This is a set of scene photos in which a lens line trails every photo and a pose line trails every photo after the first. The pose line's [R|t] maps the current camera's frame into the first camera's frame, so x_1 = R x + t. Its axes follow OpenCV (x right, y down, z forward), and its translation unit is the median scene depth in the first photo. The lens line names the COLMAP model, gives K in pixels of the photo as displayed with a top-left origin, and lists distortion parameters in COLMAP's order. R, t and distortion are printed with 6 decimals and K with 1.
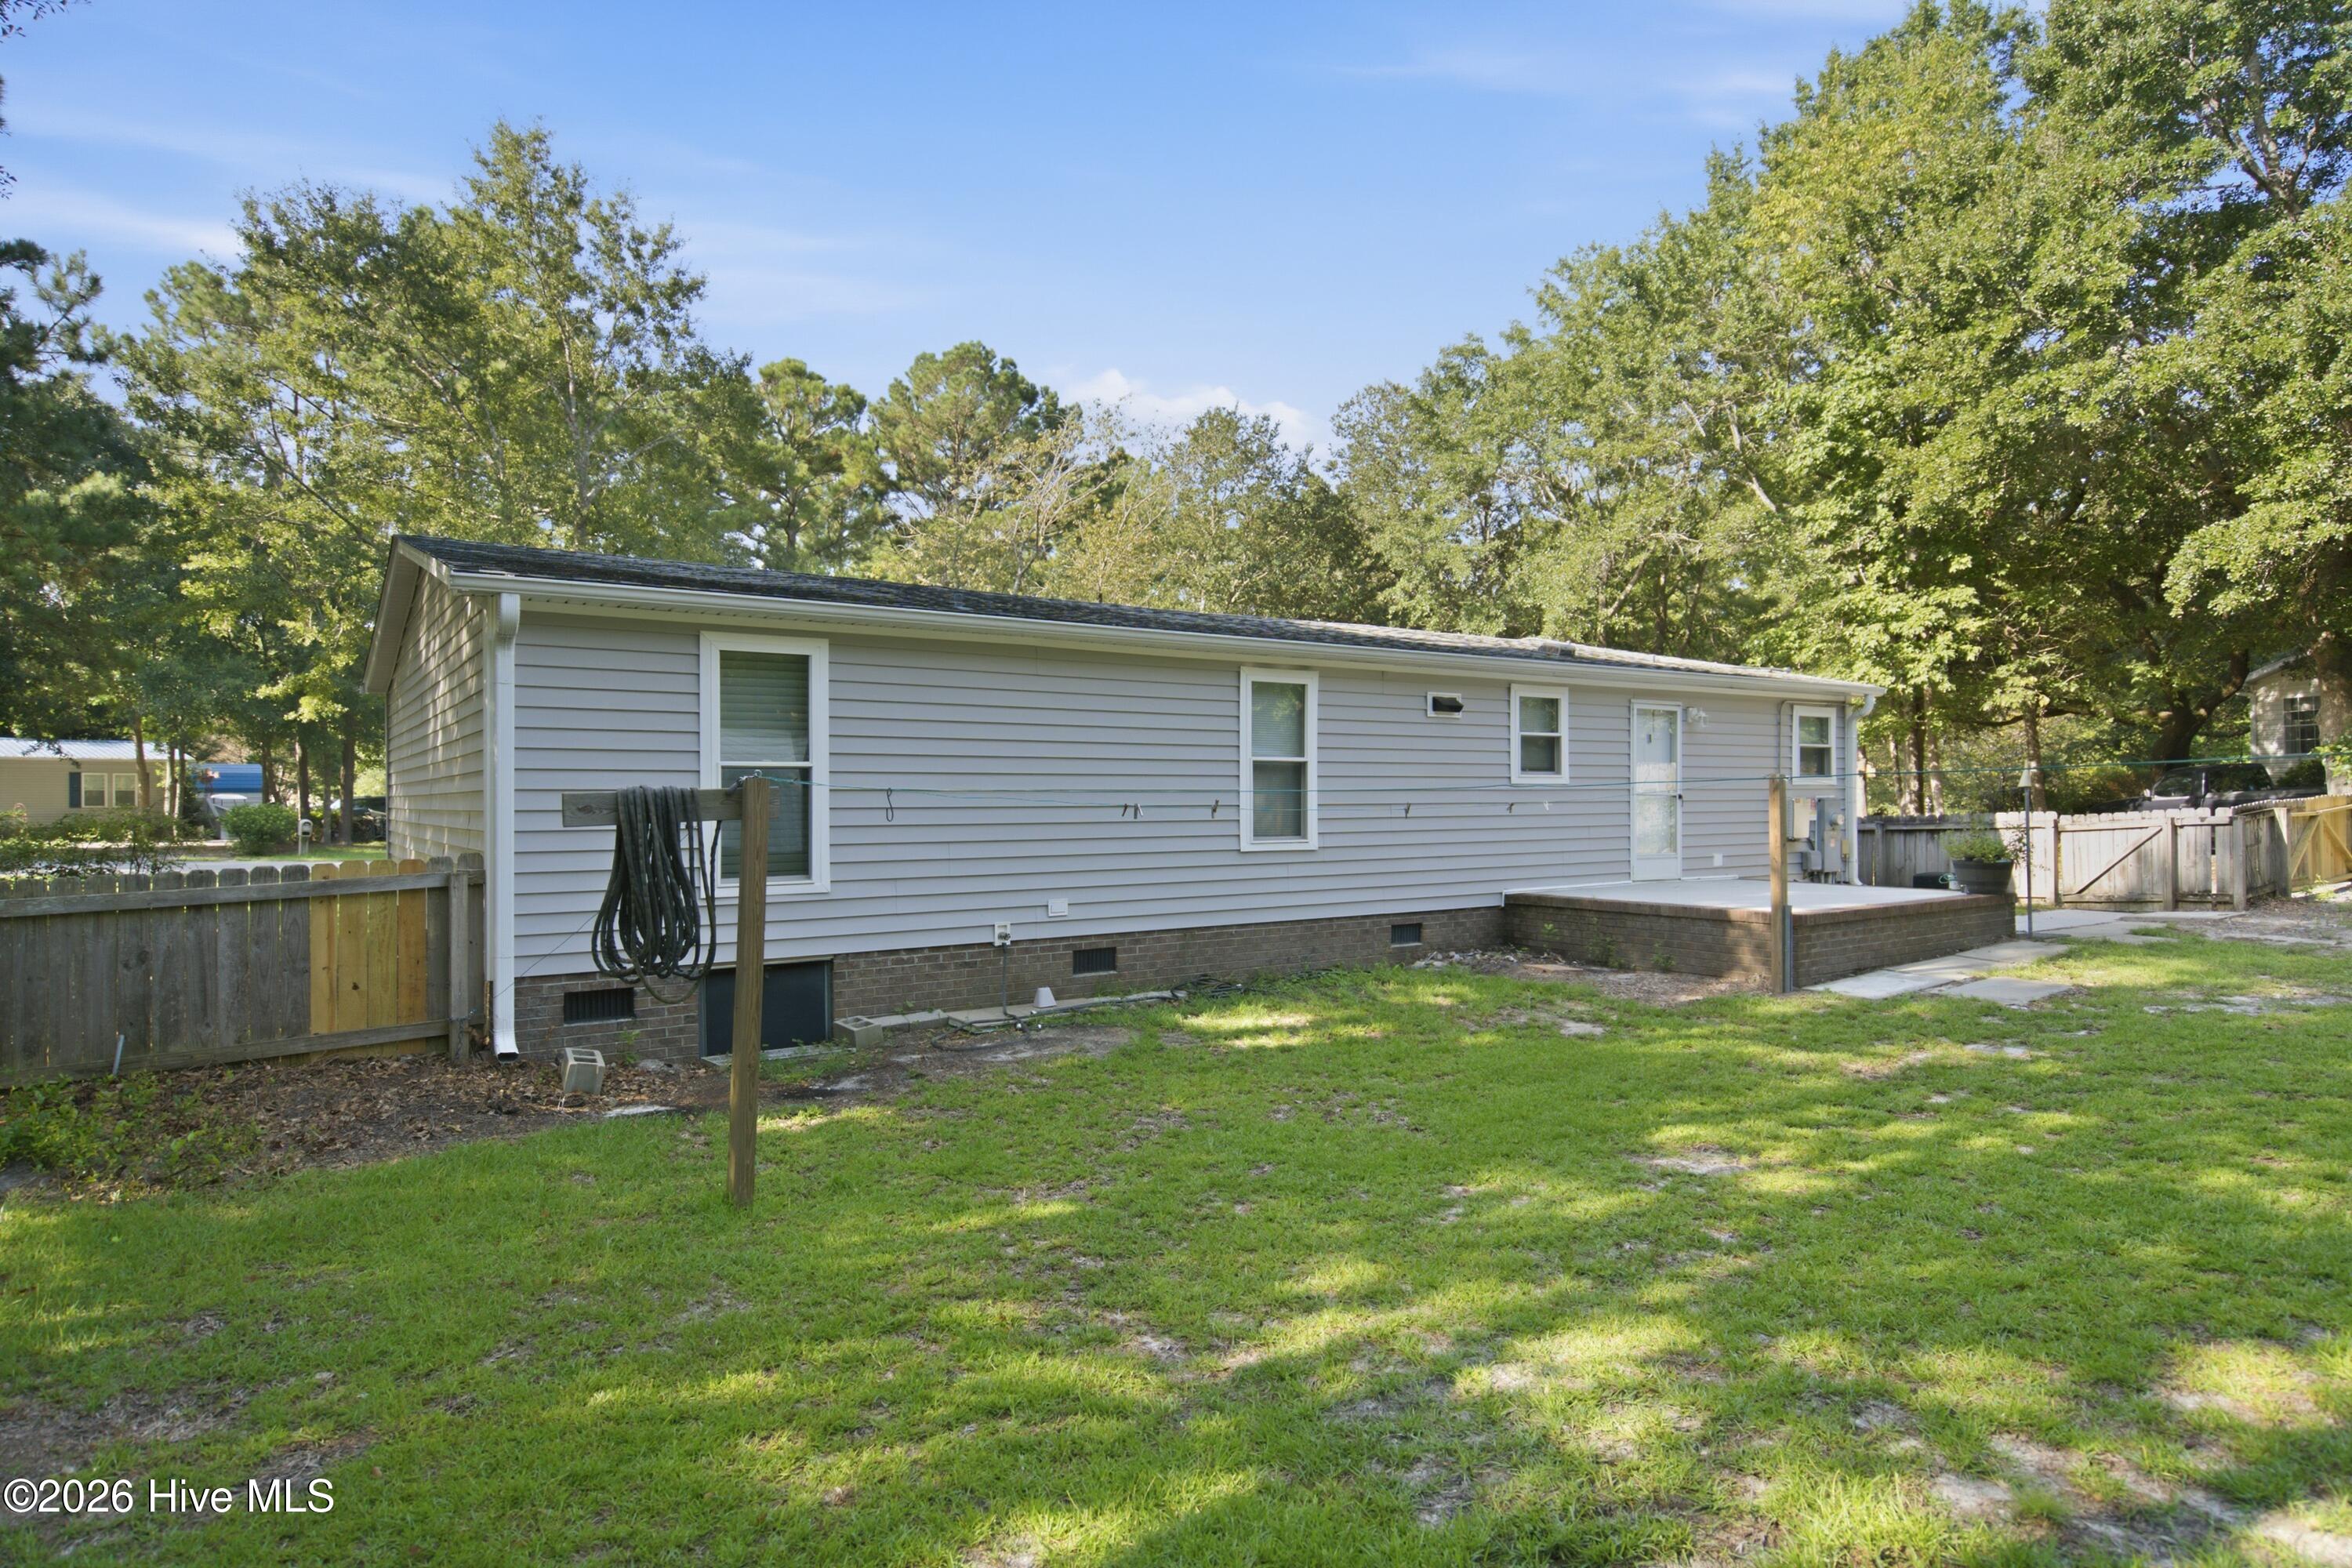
lens RADIAL K [[1309.7, 0, 1170.1], [0, 1309.7, 799.5], [0, 0, 1]] dist [0.011847, -0.000352]
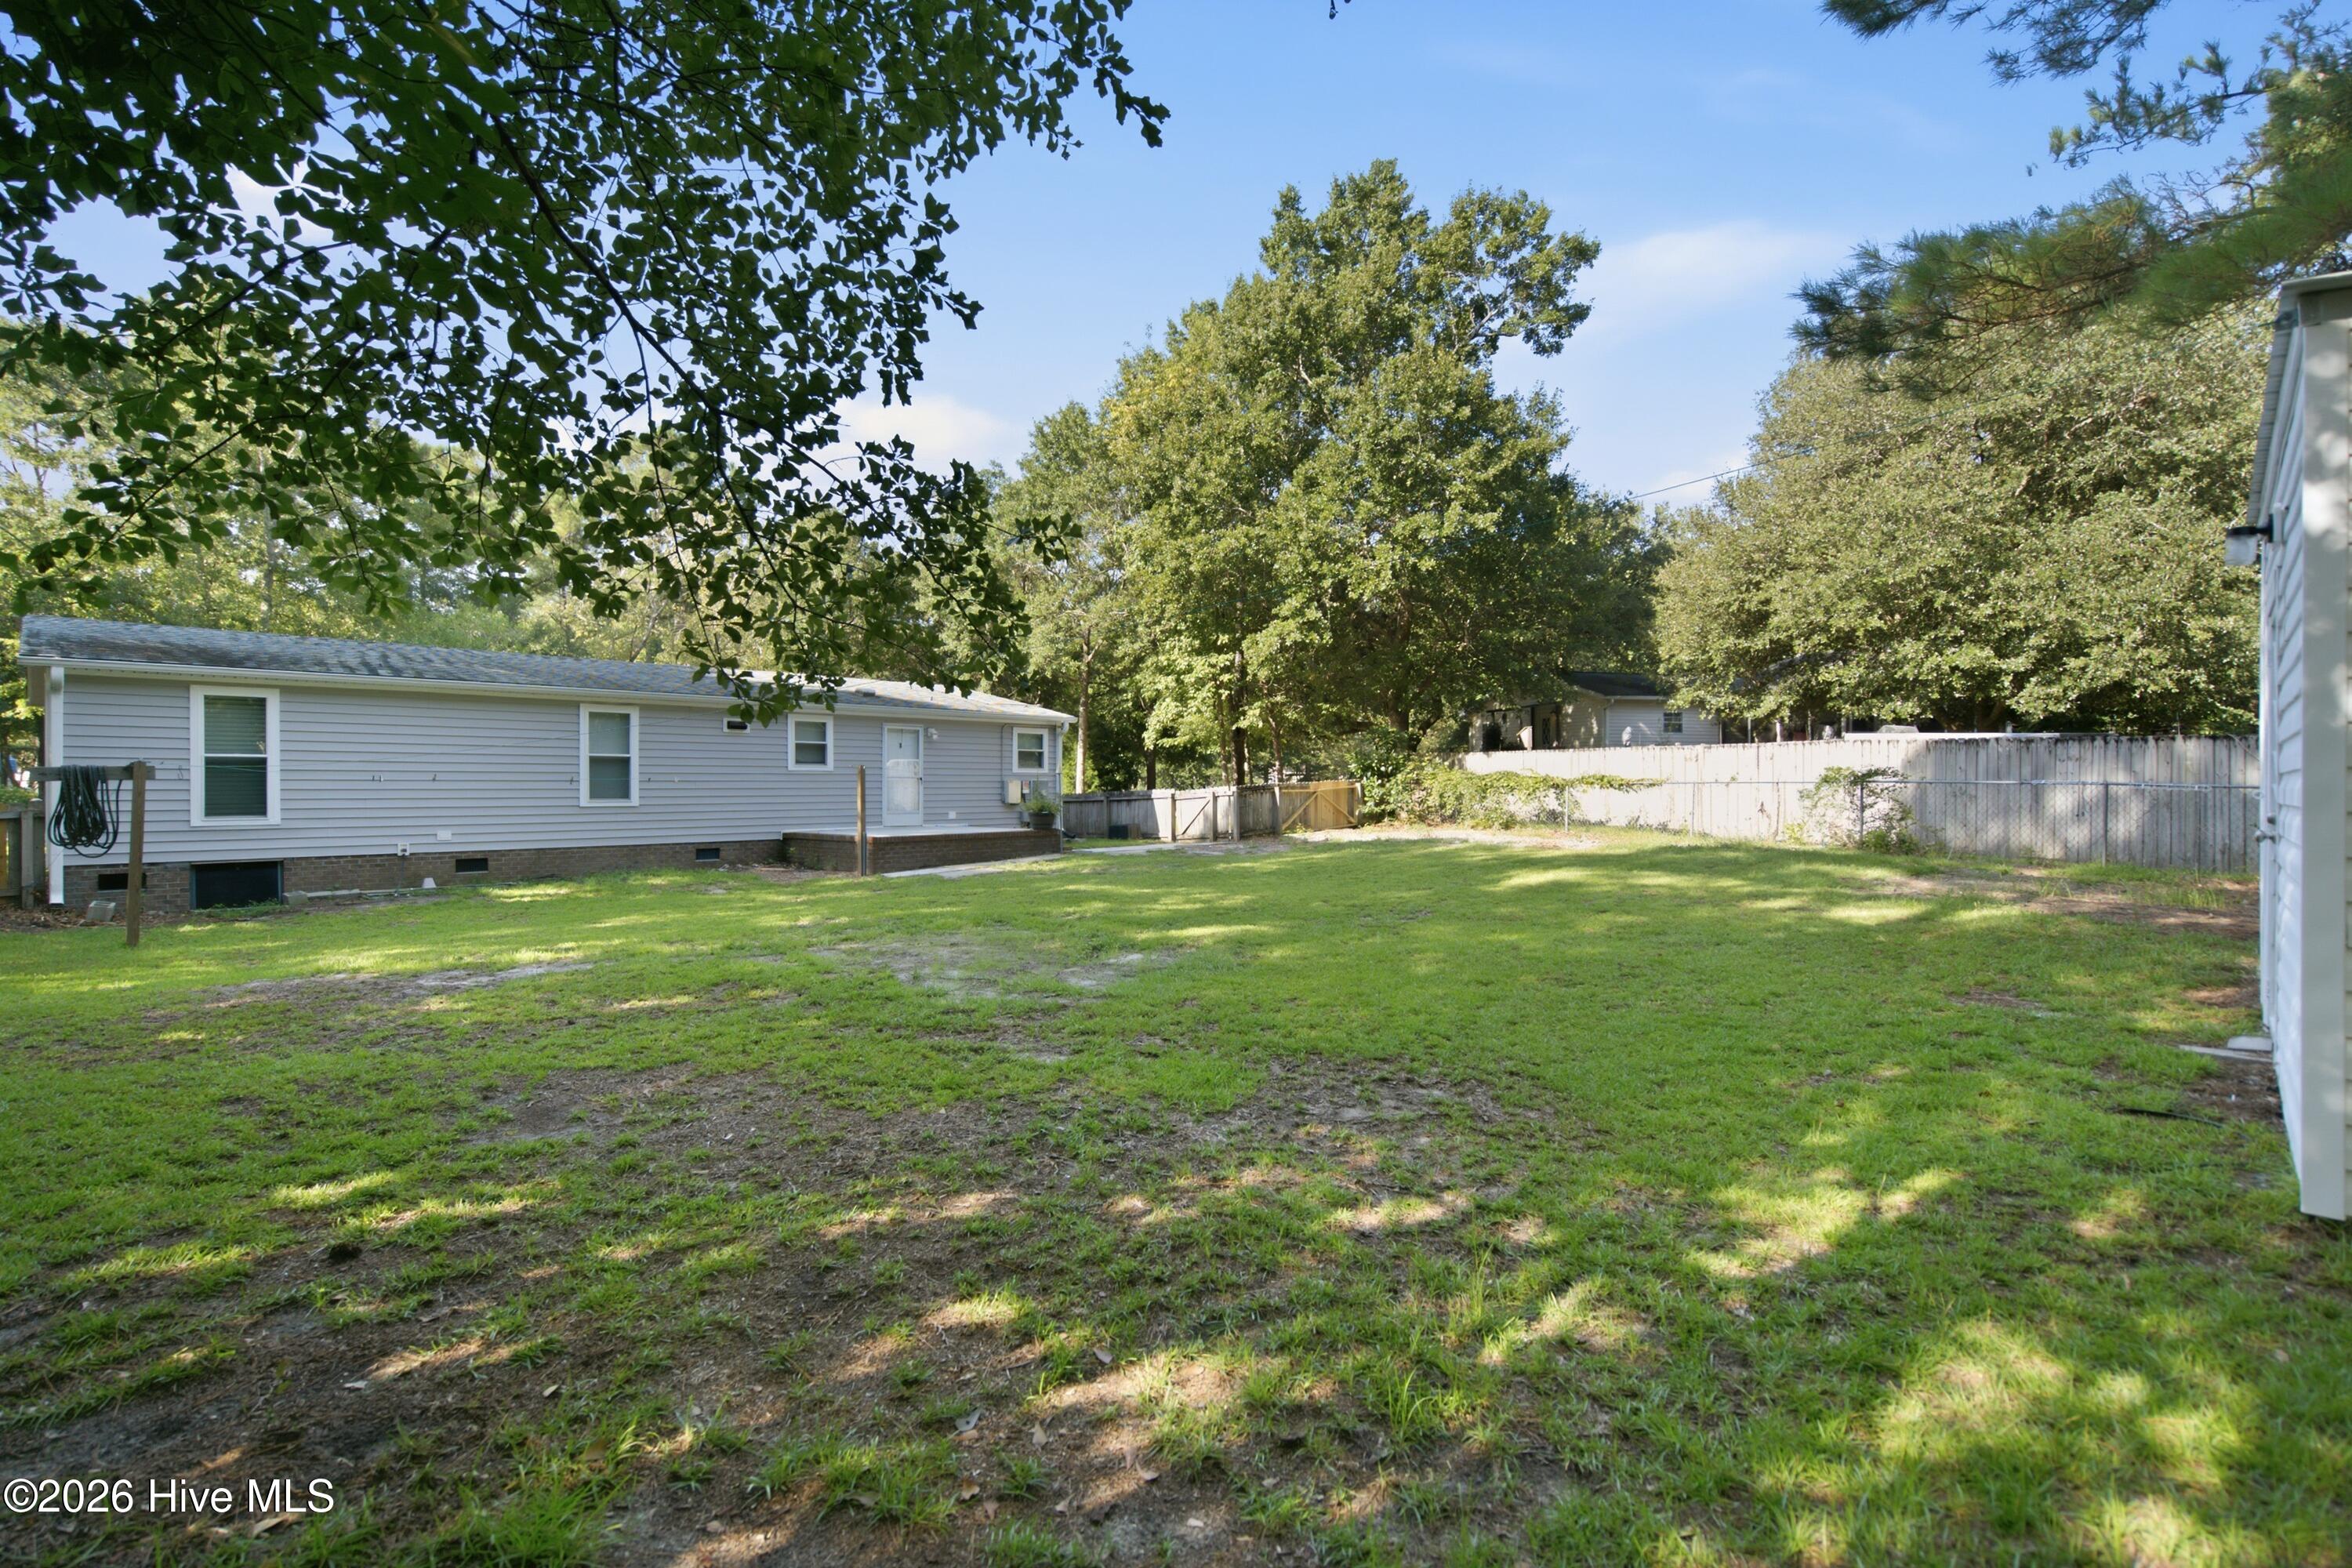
lens RADIAL K [[1092.6, 0, 1176.0], [0, 1092.6, 784.0], [0, 0, 1]] dist [-0.000364, -0.000285]
pose [[0.978404, 0.002975, 0.206678, 0.541962], [-0.001772, 0.999980, -0.006008, 0.016272], [-0.206692, 0.005512, 0.978391, -0.637528]]
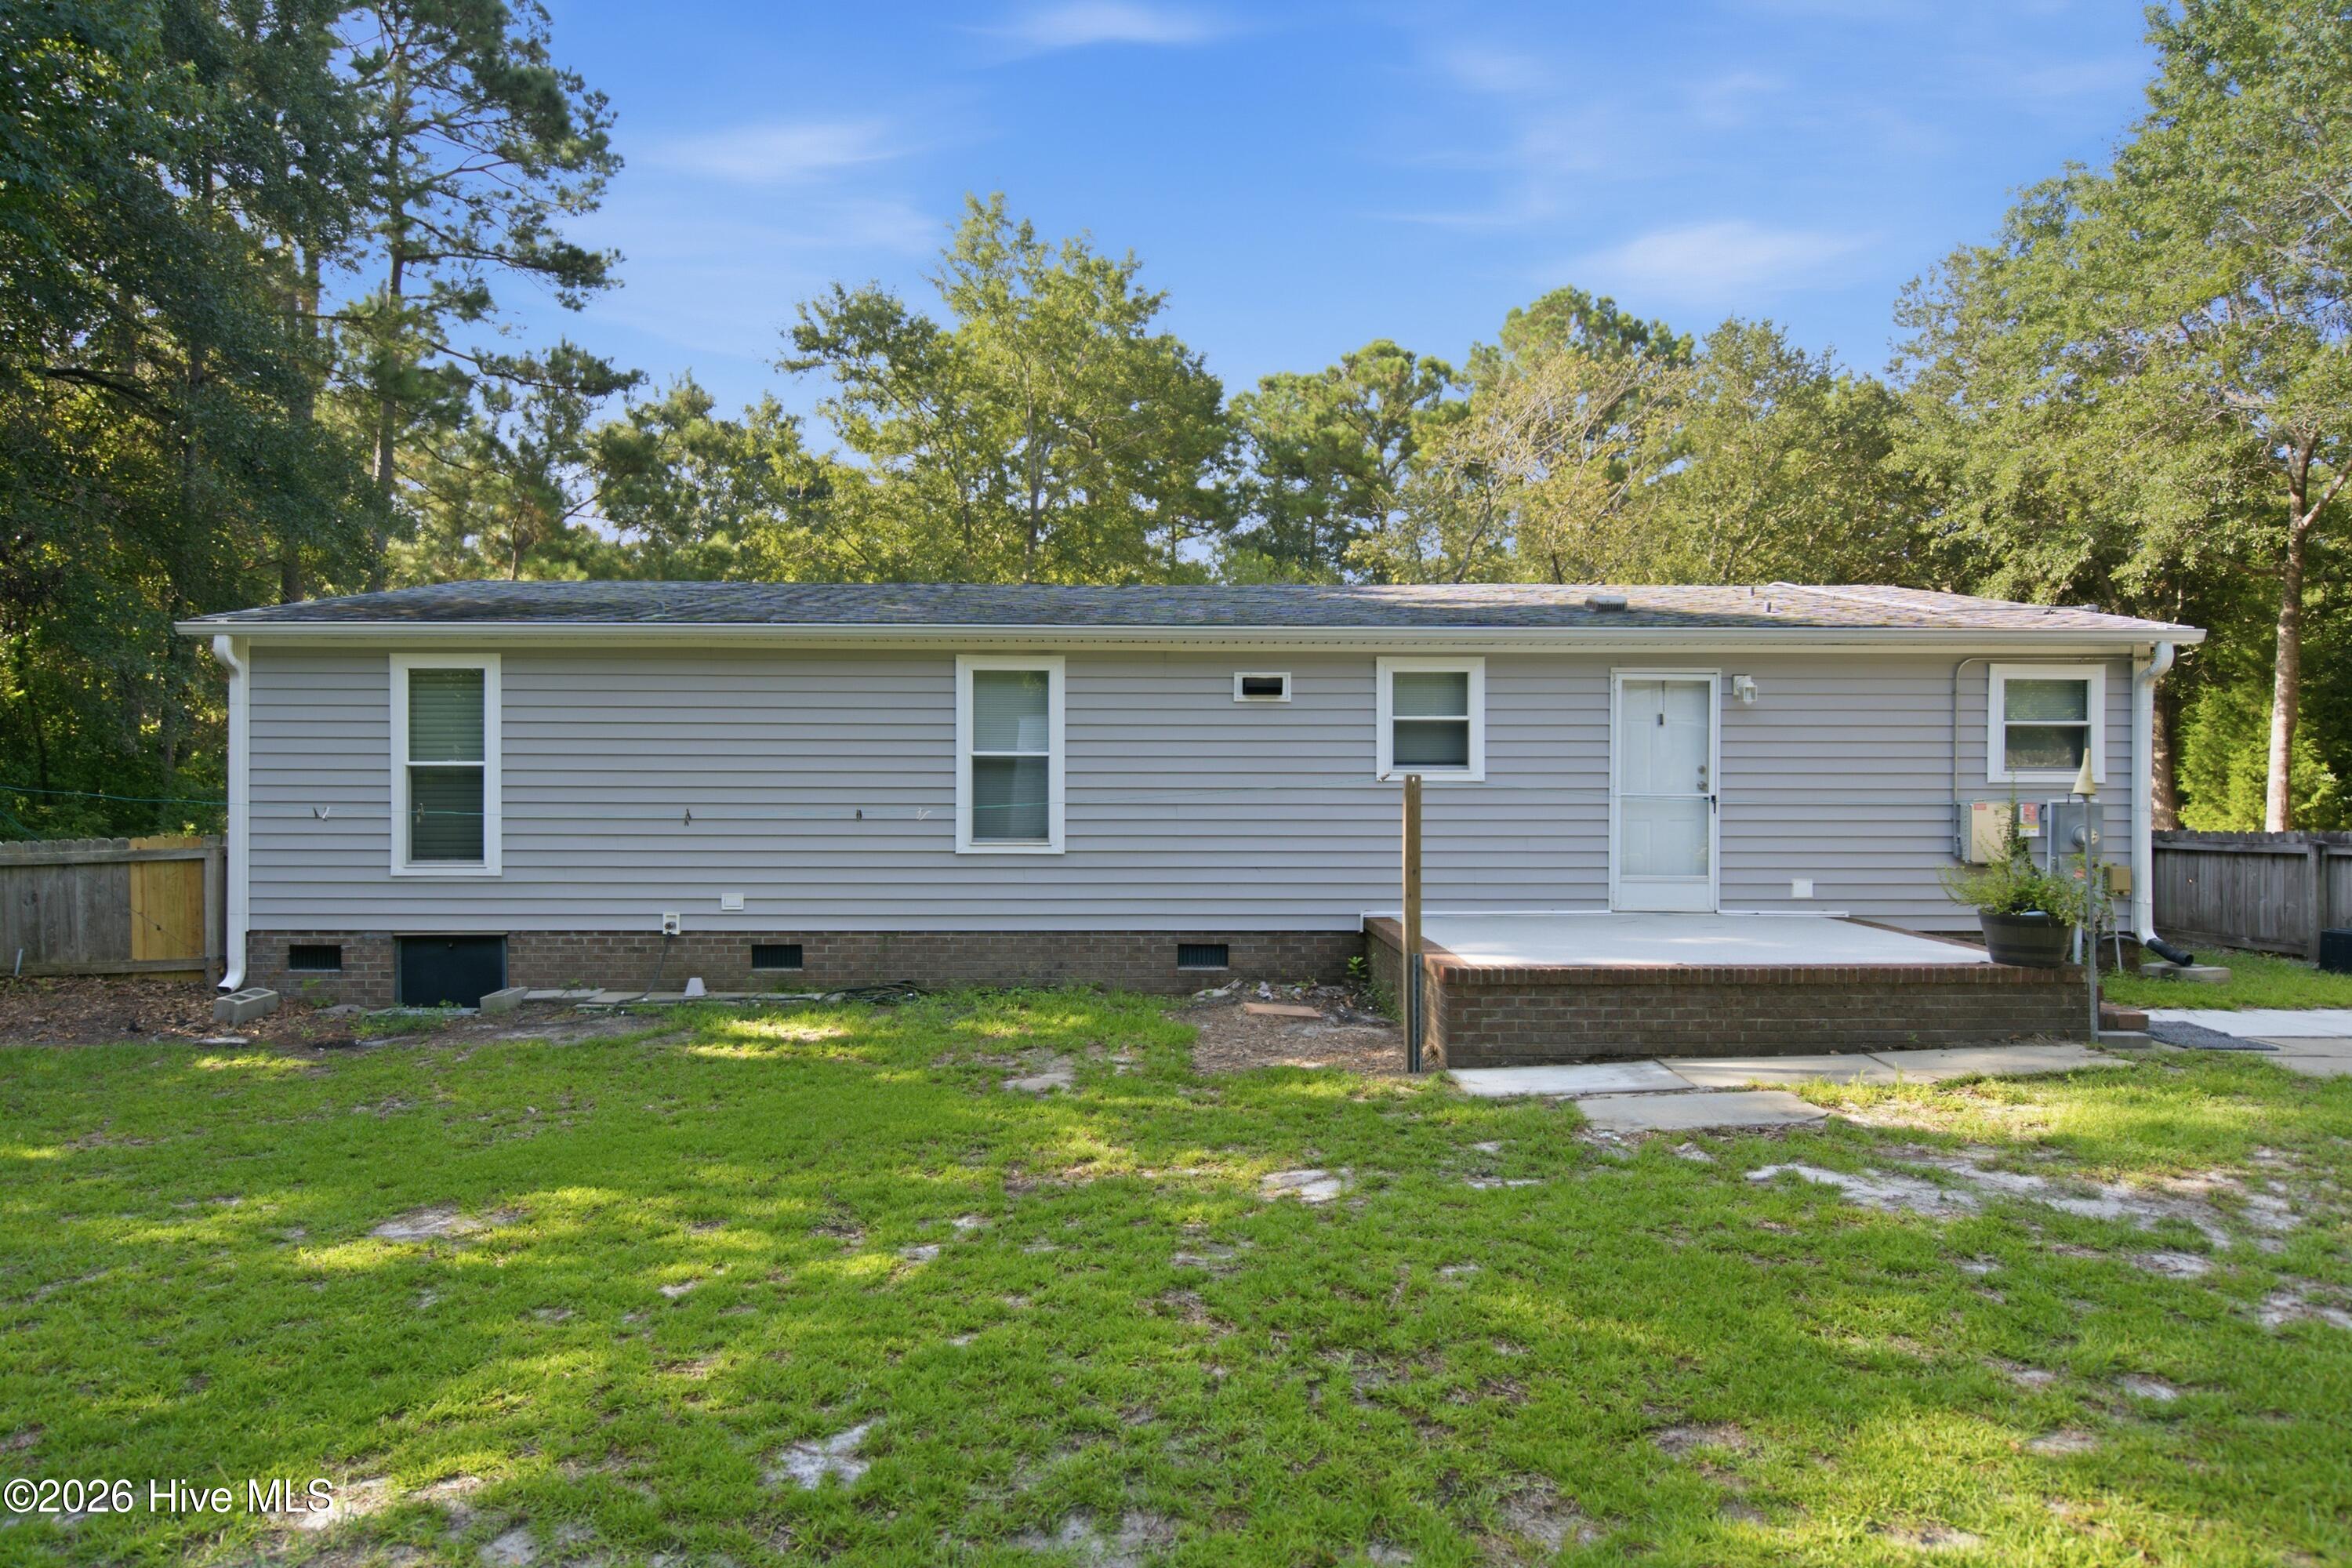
lens RADIAL K [[1355.9, 0, 1176.0], [0, 1355.9, 784.0], [0, 0, 1]] dist [0.002902, -0.000180]
pose [[0.834551, 0.008524, -0.550865, 0.713280], [-0.007187, 0.999964, 0.004585, -0.015270], [0.550884, 0.000133, 0.834582, 0.275728]]
